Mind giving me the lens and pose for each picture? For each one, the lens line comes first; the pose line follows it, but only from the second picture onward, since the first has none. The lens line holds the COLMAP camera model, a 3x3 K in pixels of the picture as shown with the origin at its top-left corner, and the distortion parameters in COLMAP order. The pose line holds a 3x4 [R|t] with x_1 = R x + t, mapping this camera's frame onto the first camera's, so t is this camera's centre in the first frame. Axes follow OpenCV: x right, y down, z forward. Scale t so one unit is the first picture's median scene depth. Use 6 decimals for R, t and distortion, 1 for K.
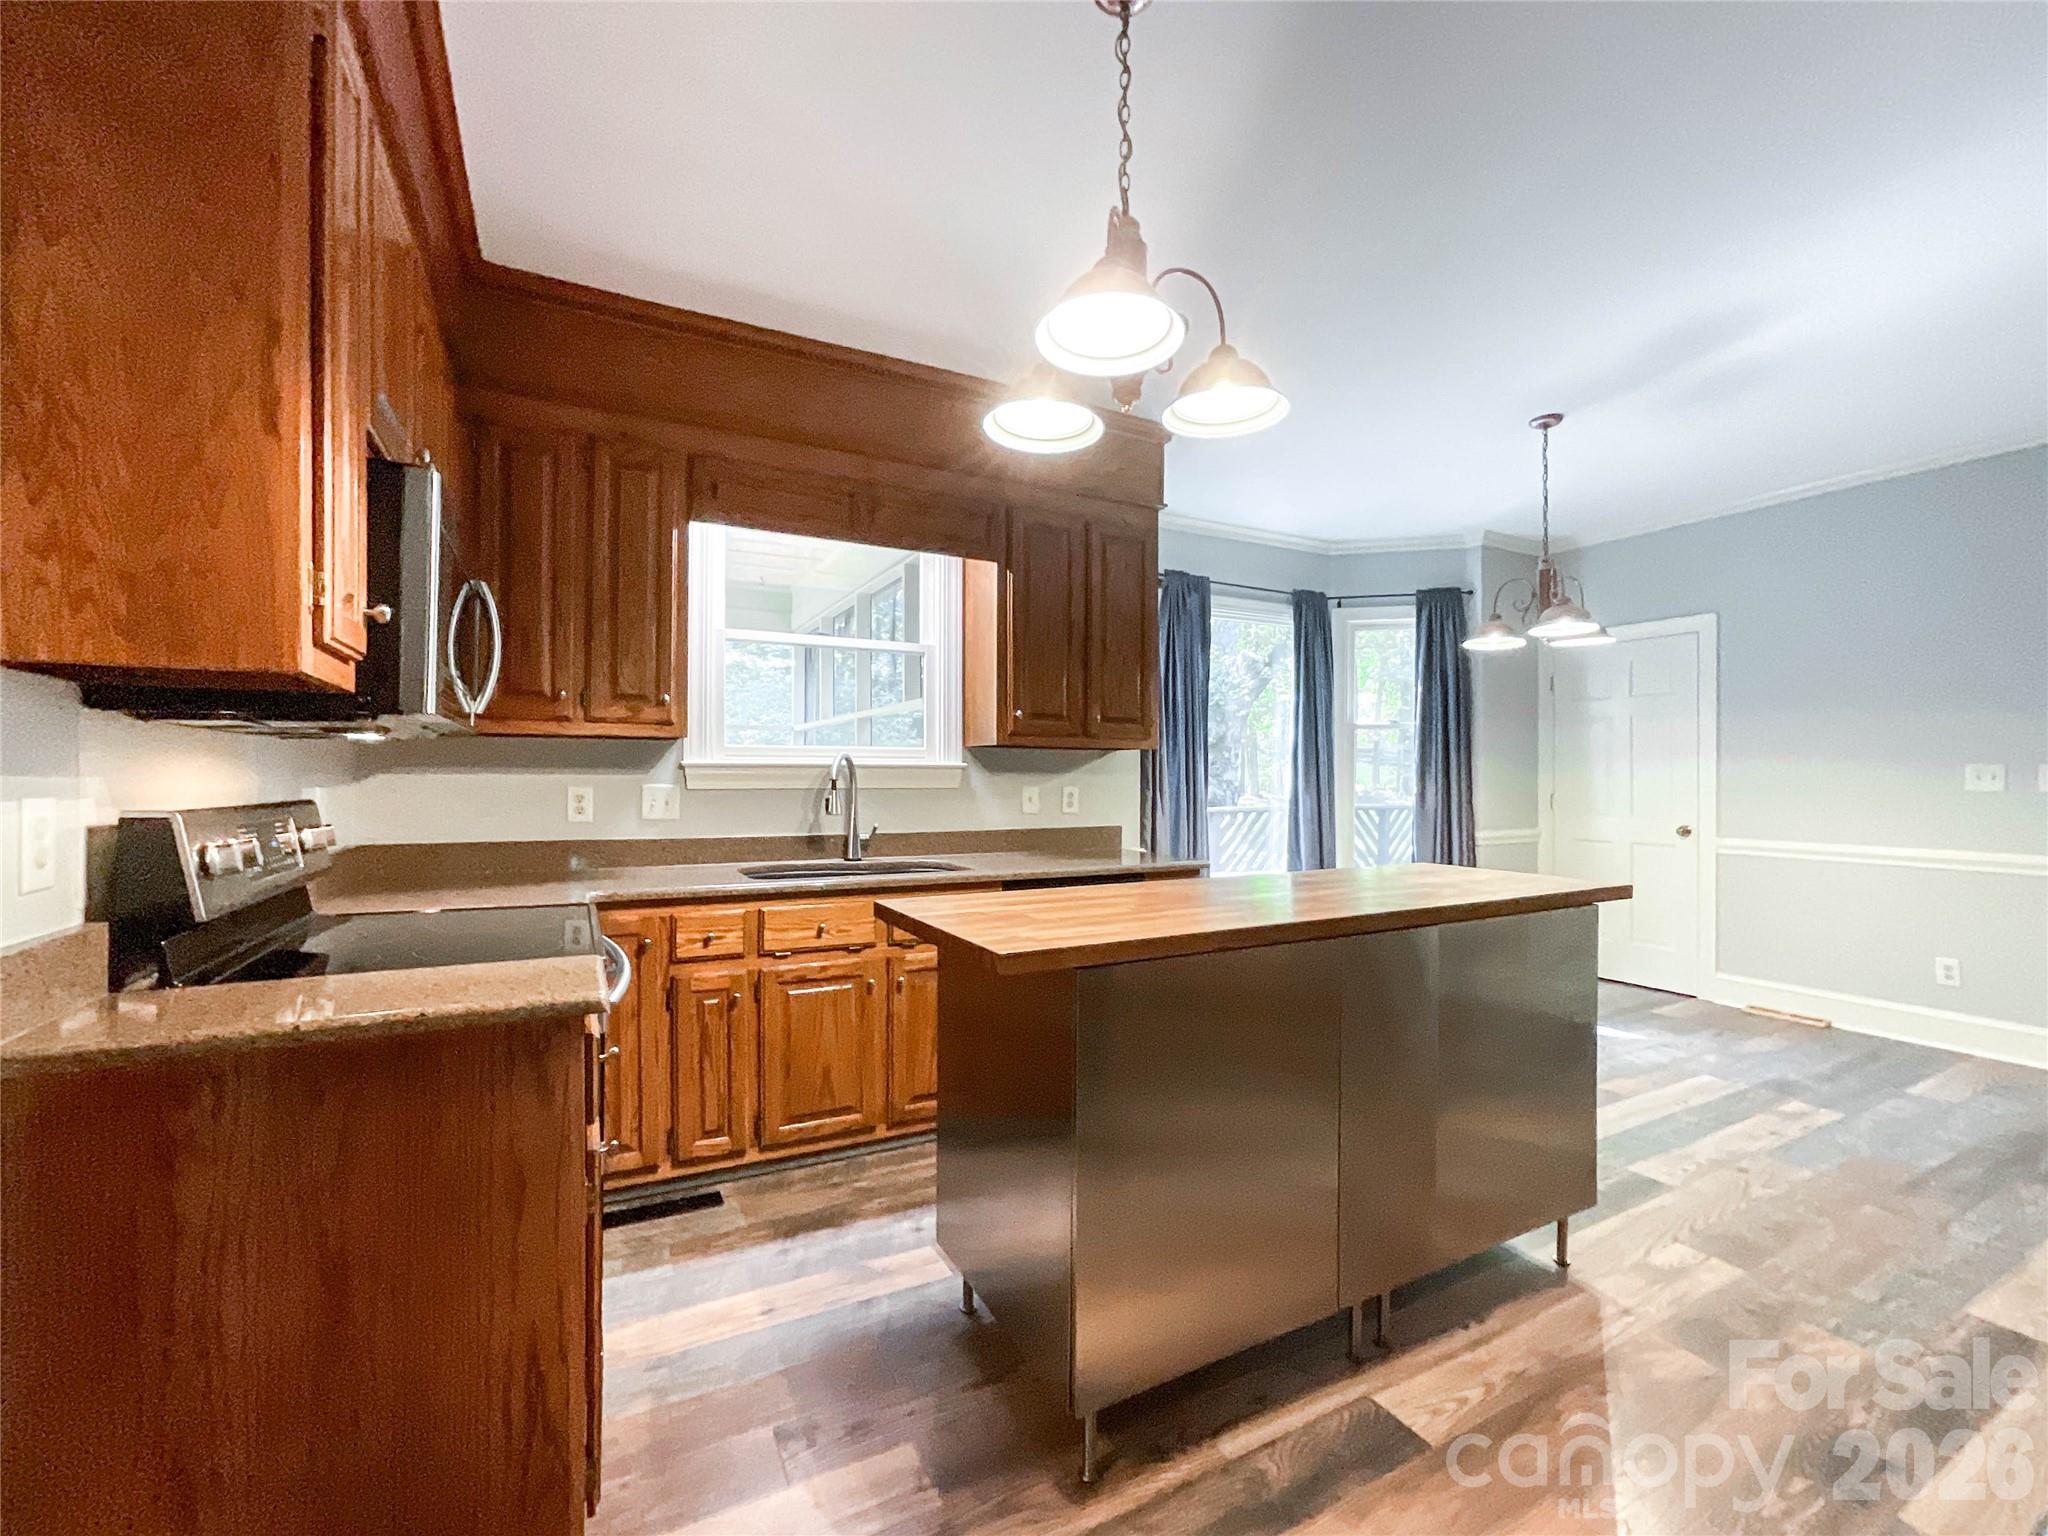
lens RADIAL K [[859.6, 0, 1017.8], [0, 859.6, 771.5], [0, 0, 1]] dist [-0.018595, 0.005395]
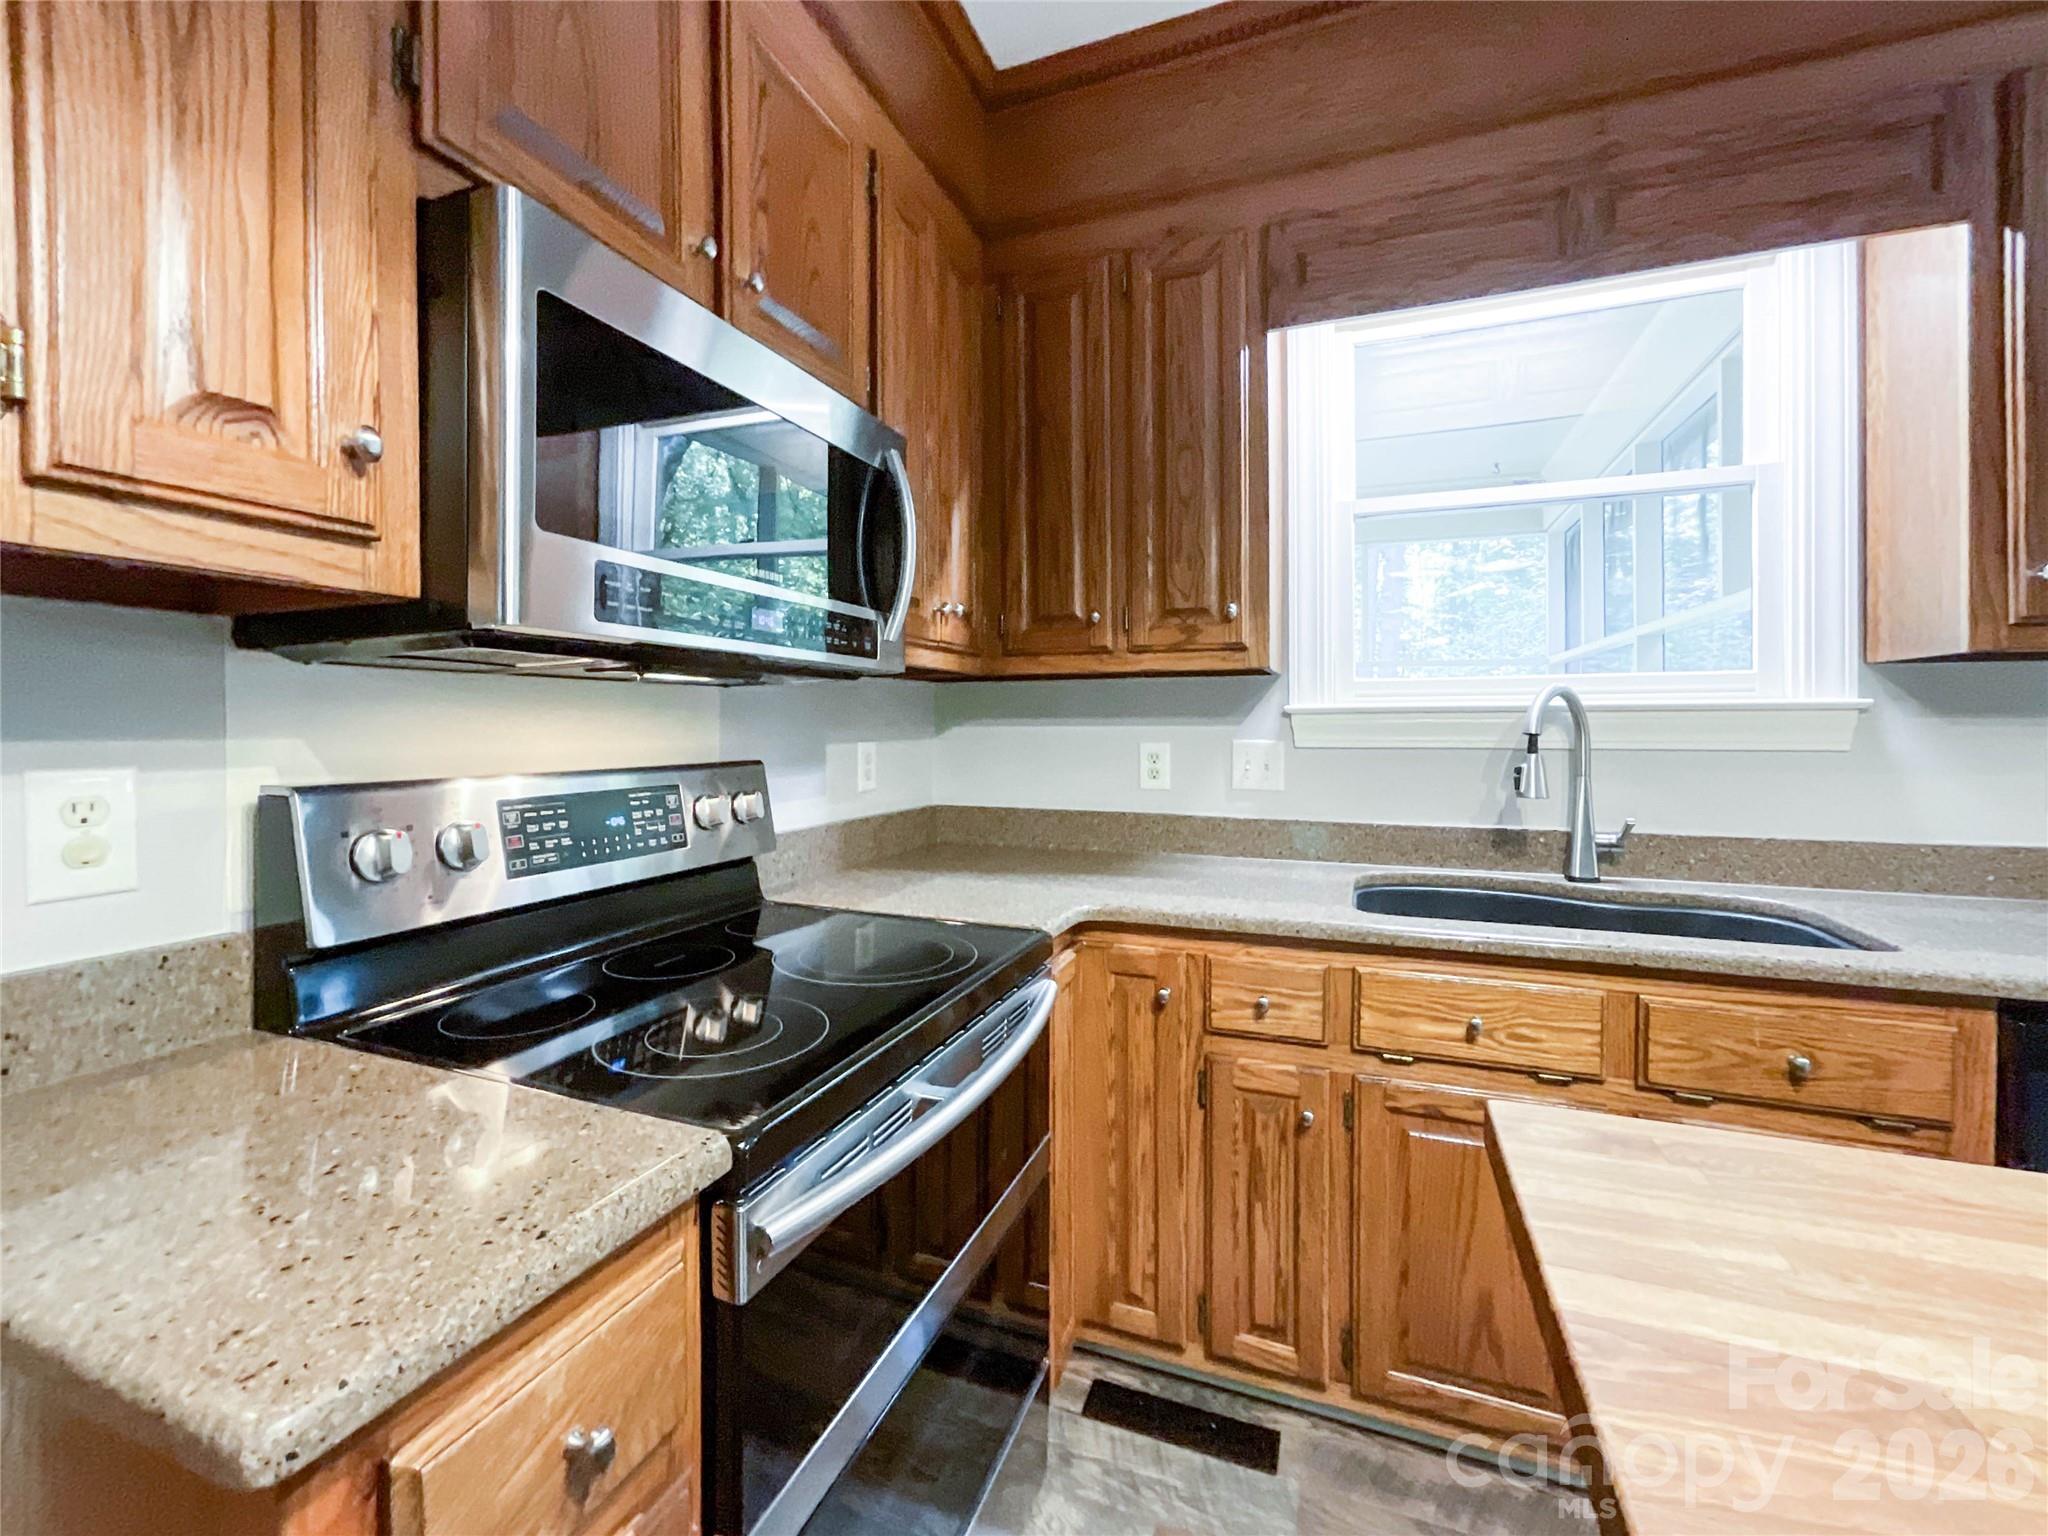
lens RADIAL K [[859.6, 0, 1023.8], [0, 859.6, 733.7], [0, 0, 1]] dist [-0.018595, 0.005395]
pose [[0.664028, 0.002667, -0.747703, -0.024674], [0.009948, 0.999874, 0.012402, -0.000377], [0.747641, -0.015674, 0.663918, 0.415986]]
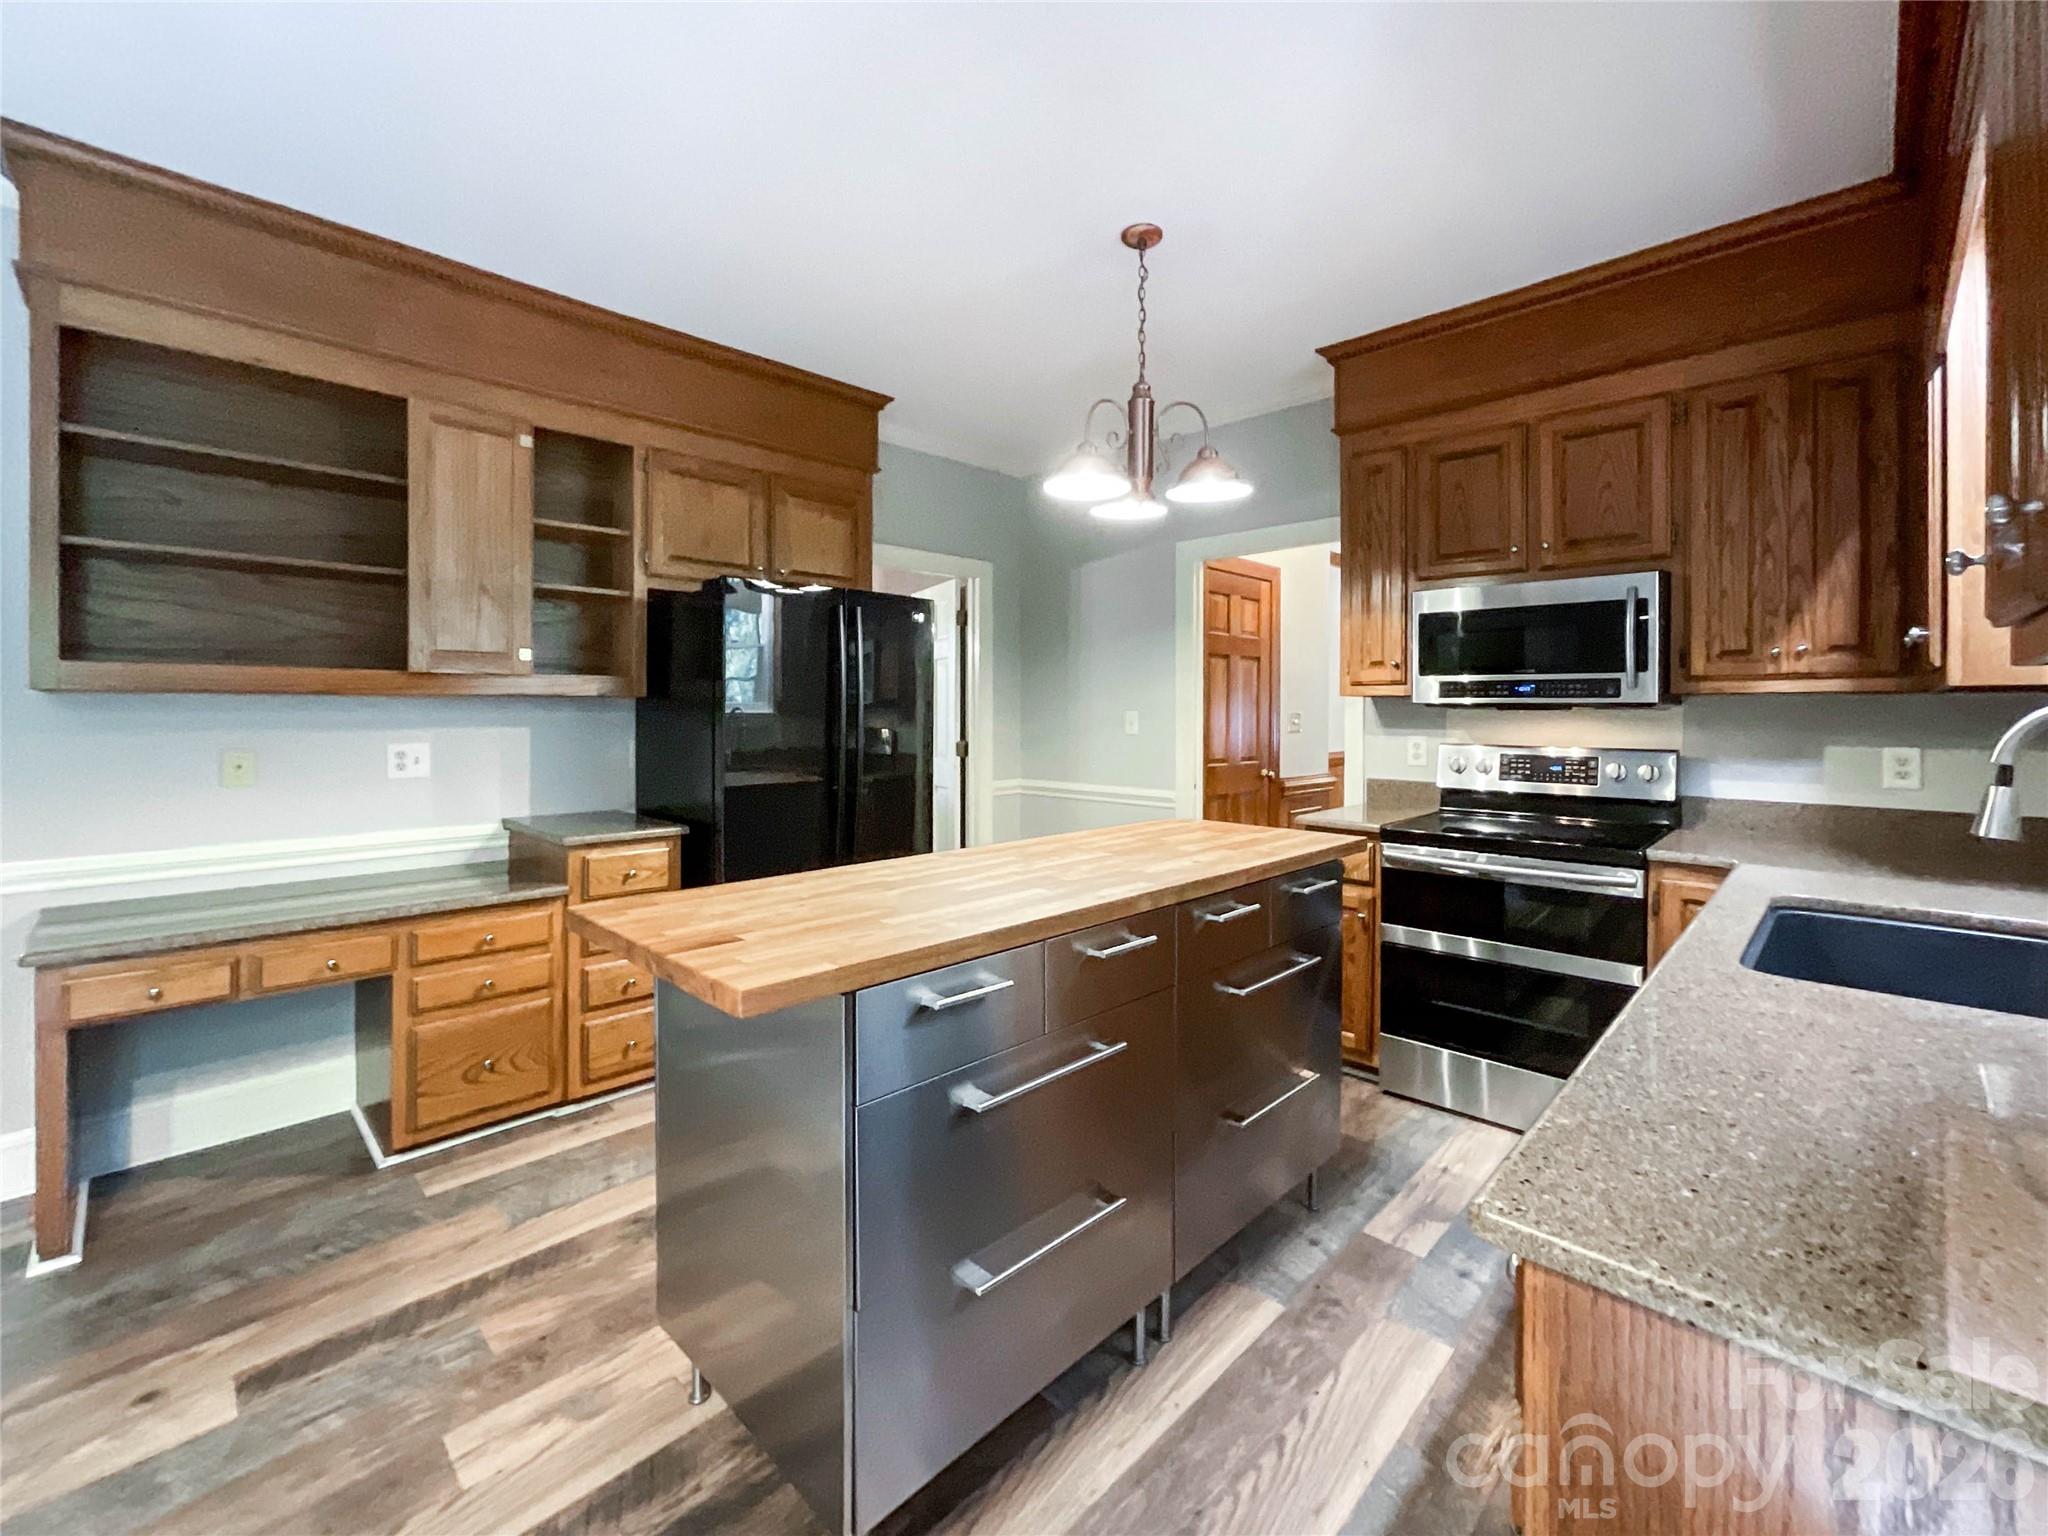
lens RADIAL K [[859.6, 0, 1074.3], [0, 859.6, 713.2], [0, 0, 1]] dist [-0.018595, 0.005395]
pose [[-0.943706, -0.002714, -0.330775, 0.426717], [-0.002216, 0.999996, -0.001882, -0.017532], [0.330779, -0.001043, -0.943708, 1.355183]]
